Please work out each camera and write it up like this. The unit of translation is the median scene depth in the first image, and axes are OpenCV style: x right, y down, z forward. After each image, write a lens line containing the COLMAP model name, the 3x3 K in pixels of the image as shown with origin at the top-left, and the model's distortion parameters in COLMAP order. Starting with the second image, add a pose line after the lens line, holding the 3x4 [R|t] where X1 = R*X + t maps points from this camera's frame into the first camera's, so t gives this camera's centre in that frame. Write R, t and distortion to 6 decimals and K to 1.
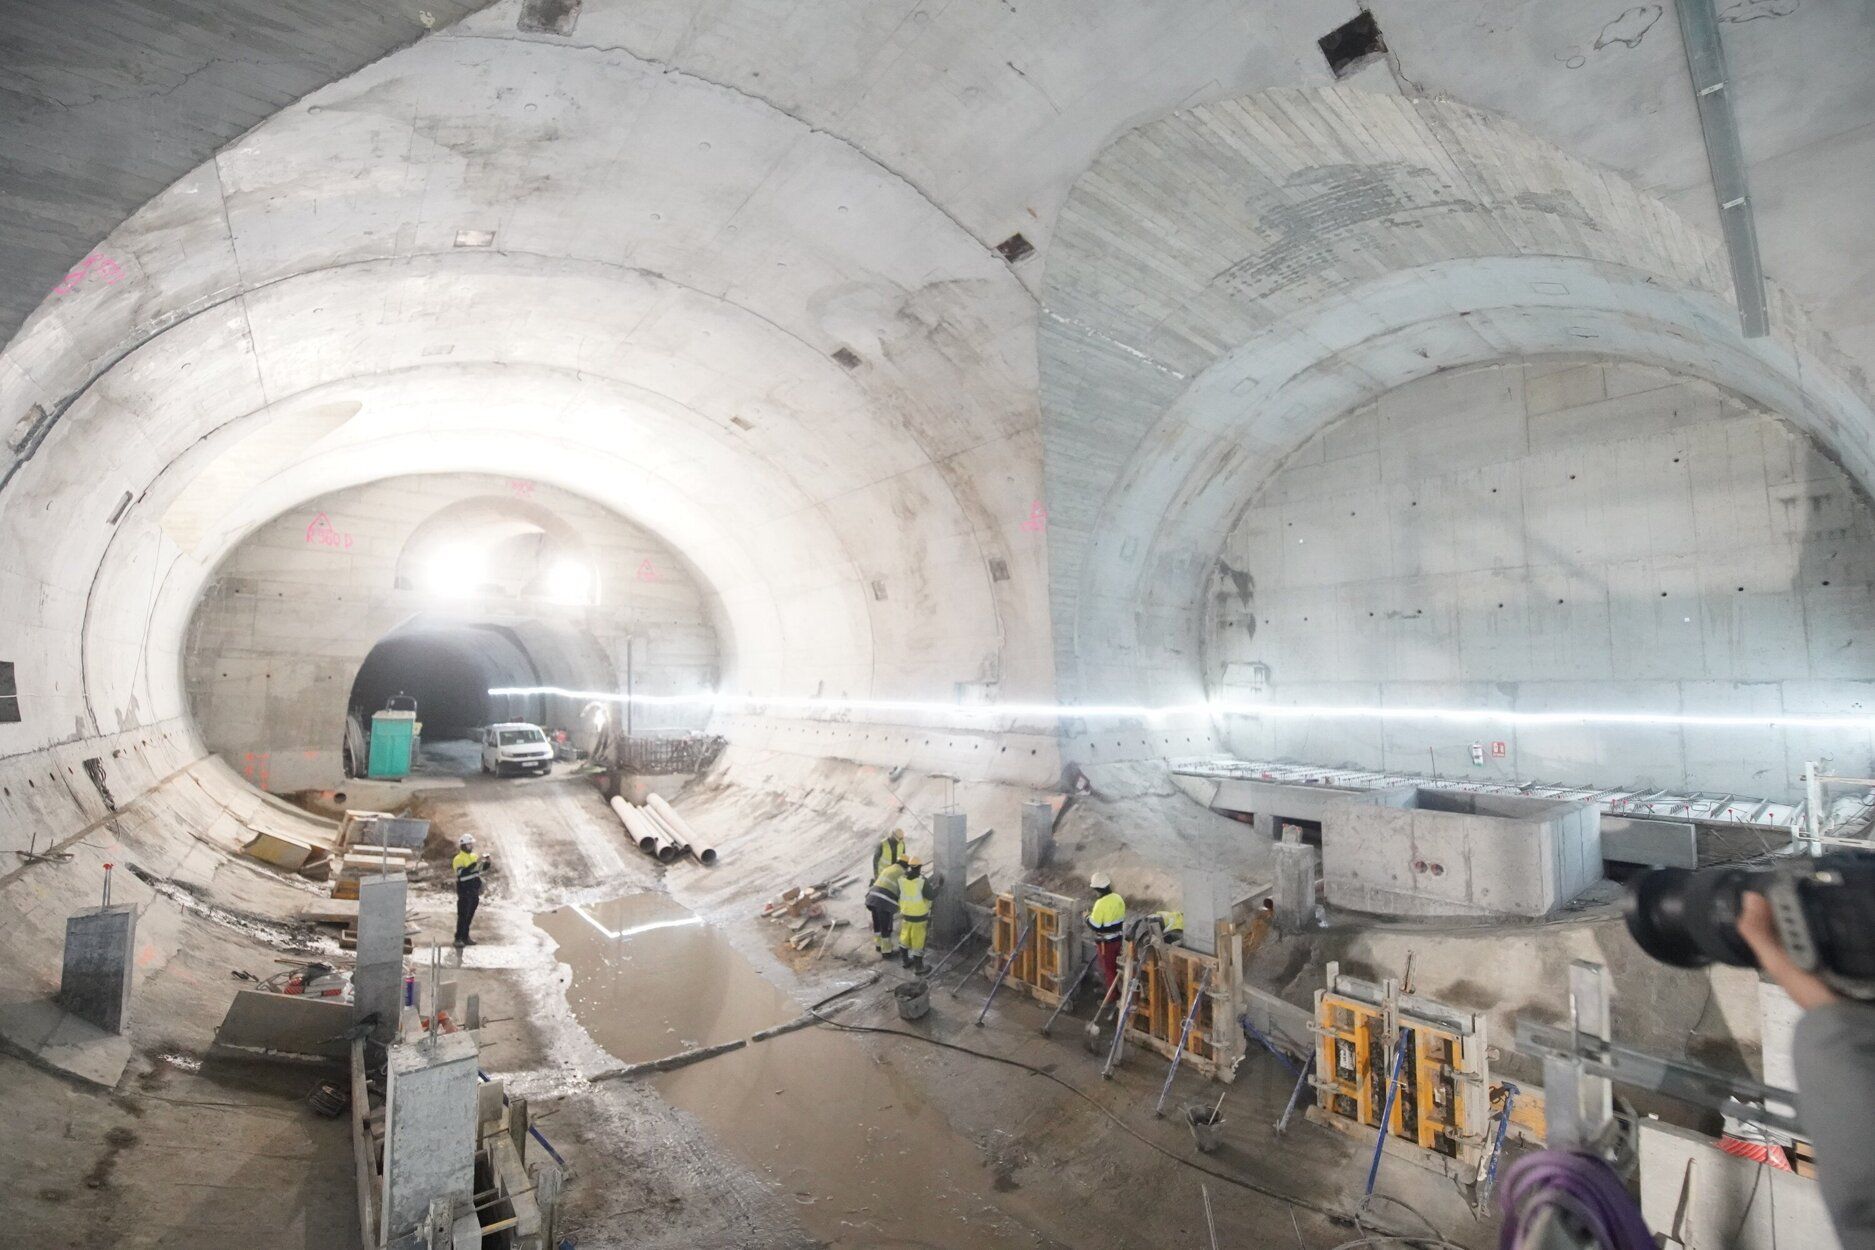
lens RADIAL K [[805.6, 0, 918.0], [0, 805.6, 626.0], [0, 0, 1]] dist [-0.021167, -0.000331]
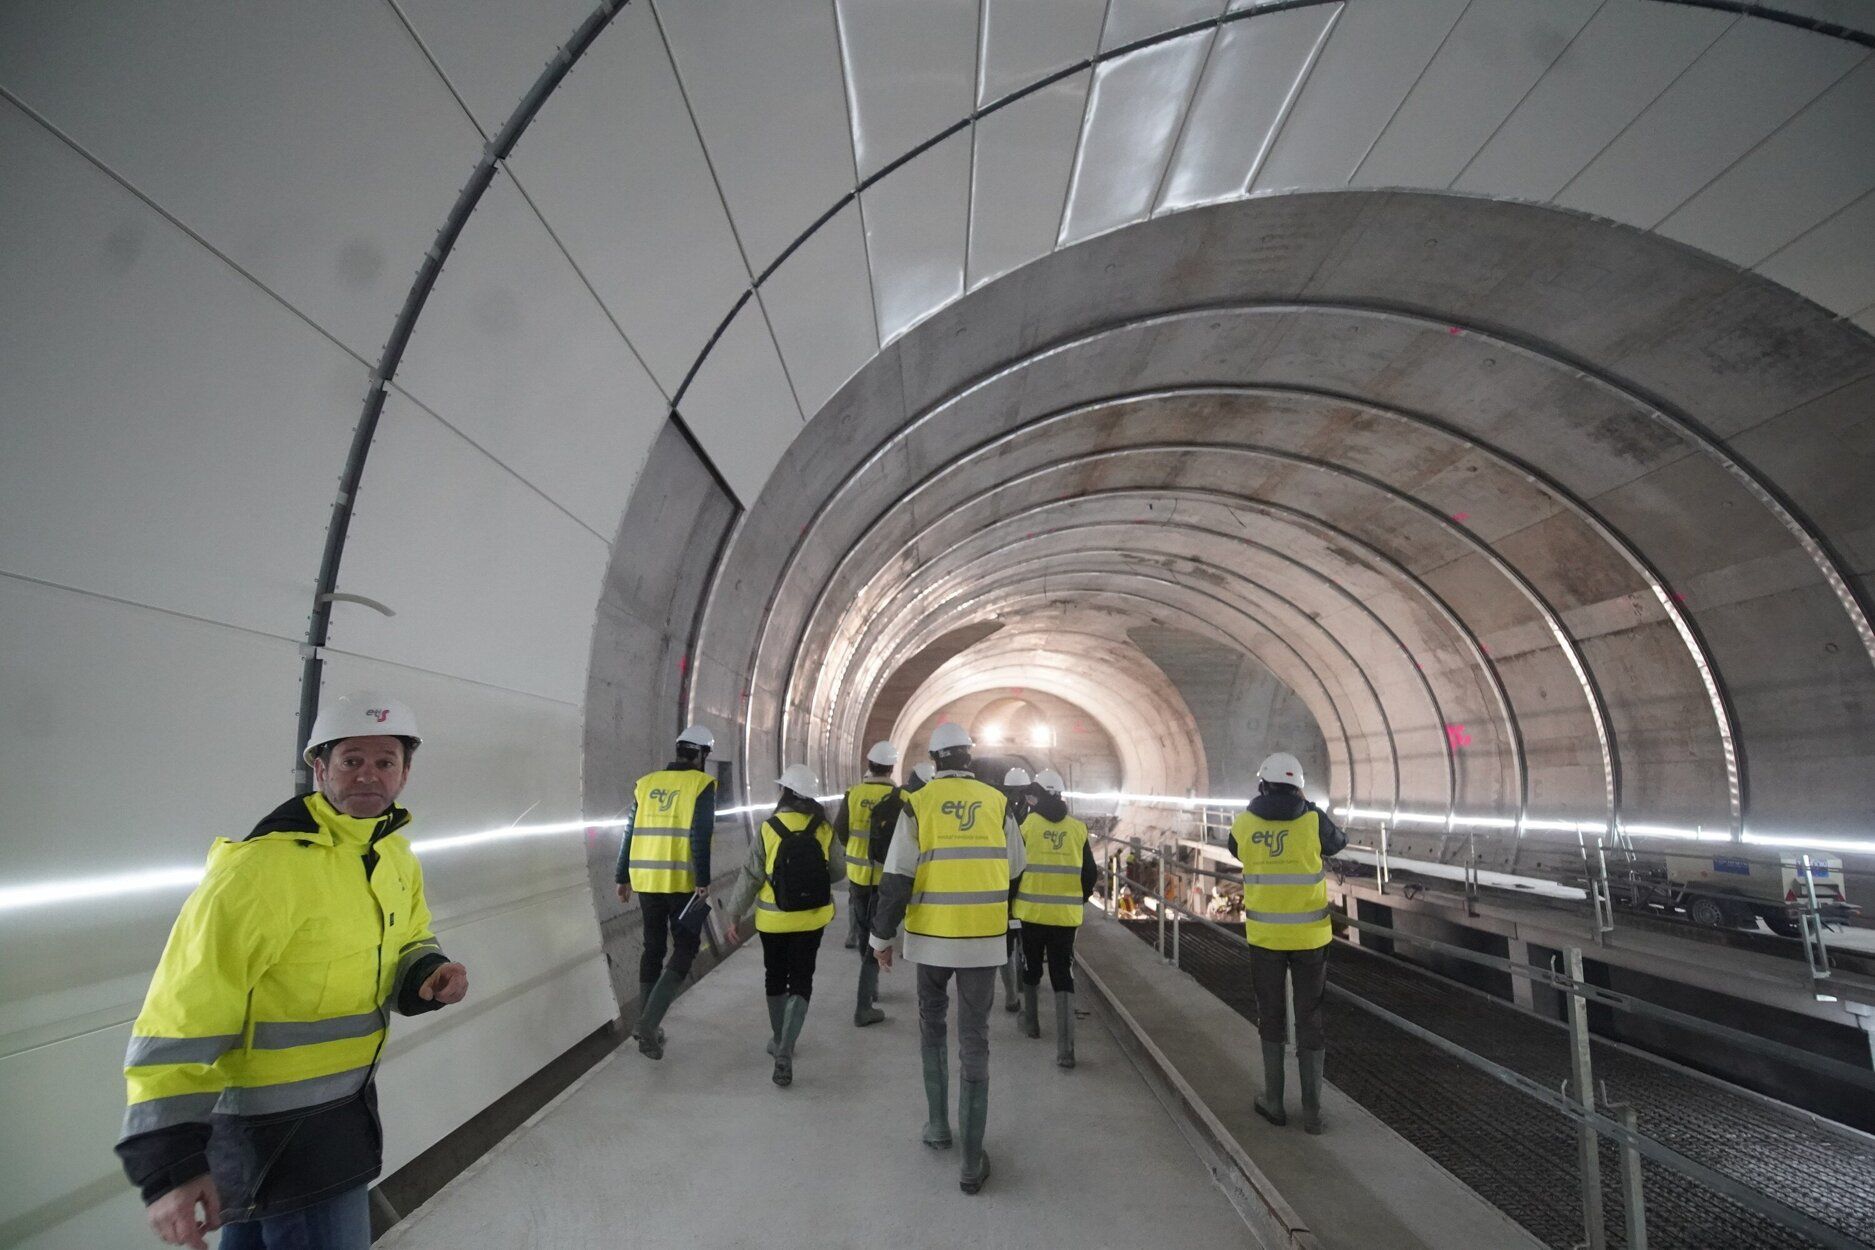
lens RADIAL K [[767.8, 0, 938.8], [0, 767.8, 620.5], [0, 0, 1]] dist [-0.017072, -0.001369]
pose [[0.800239, -0.105776, -0.590279, 1.578203], [0.018497, 0.988206, -0.152007, -0.149524], [0.599396, 0.110723, 0.792758, -2.148140]]
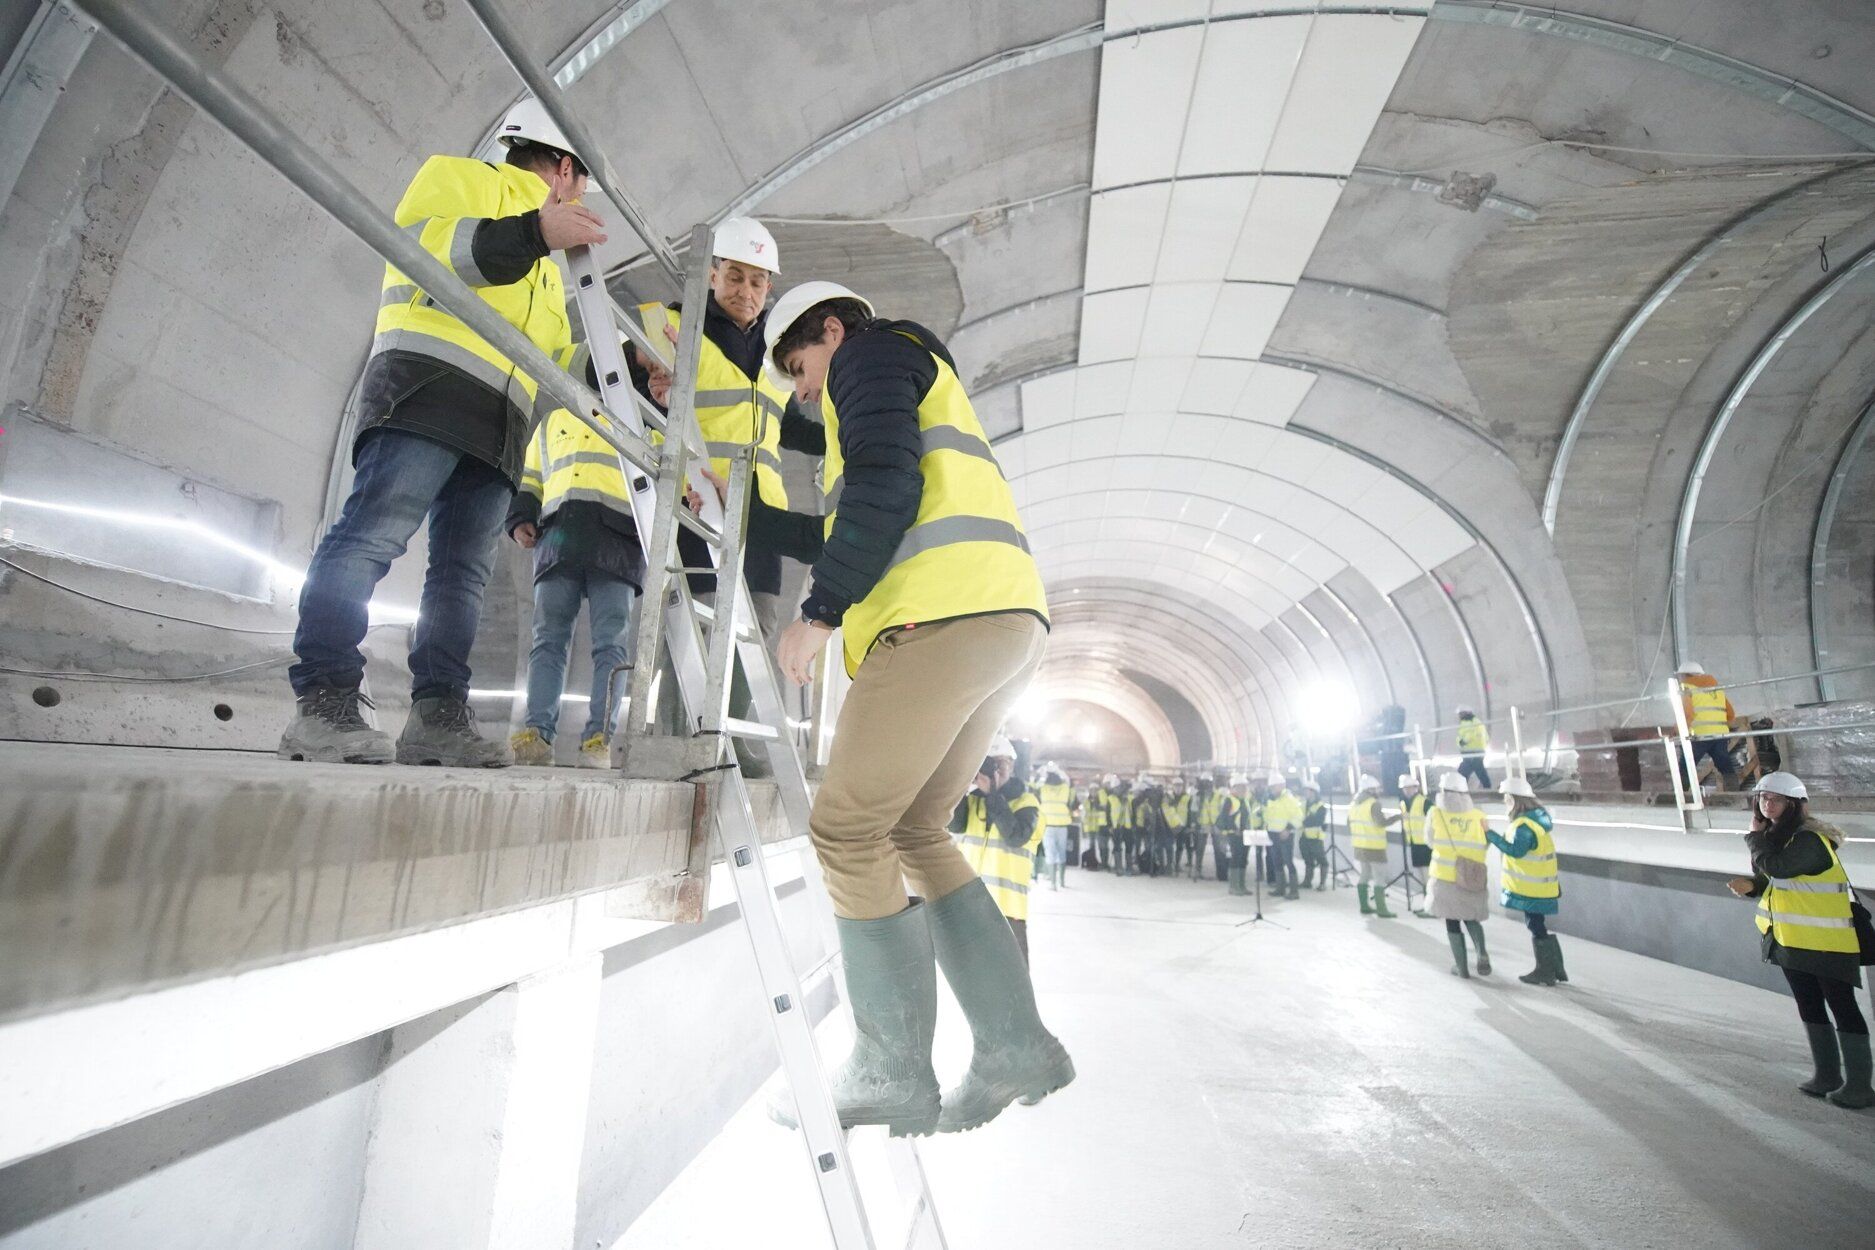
lens RADIAL K [[764.4, 0, 937.6], [0, 764.4, 620.9], [0, 0, 1]] dist [-0.014020, -0.003006]
pose [[0.718552, -0.116455, -0.685653, 3.116332], [0.012303, 0.987855, -0.154889, -0.106927], [0.695364, 0.102860, 0.711259, -3.855903]]
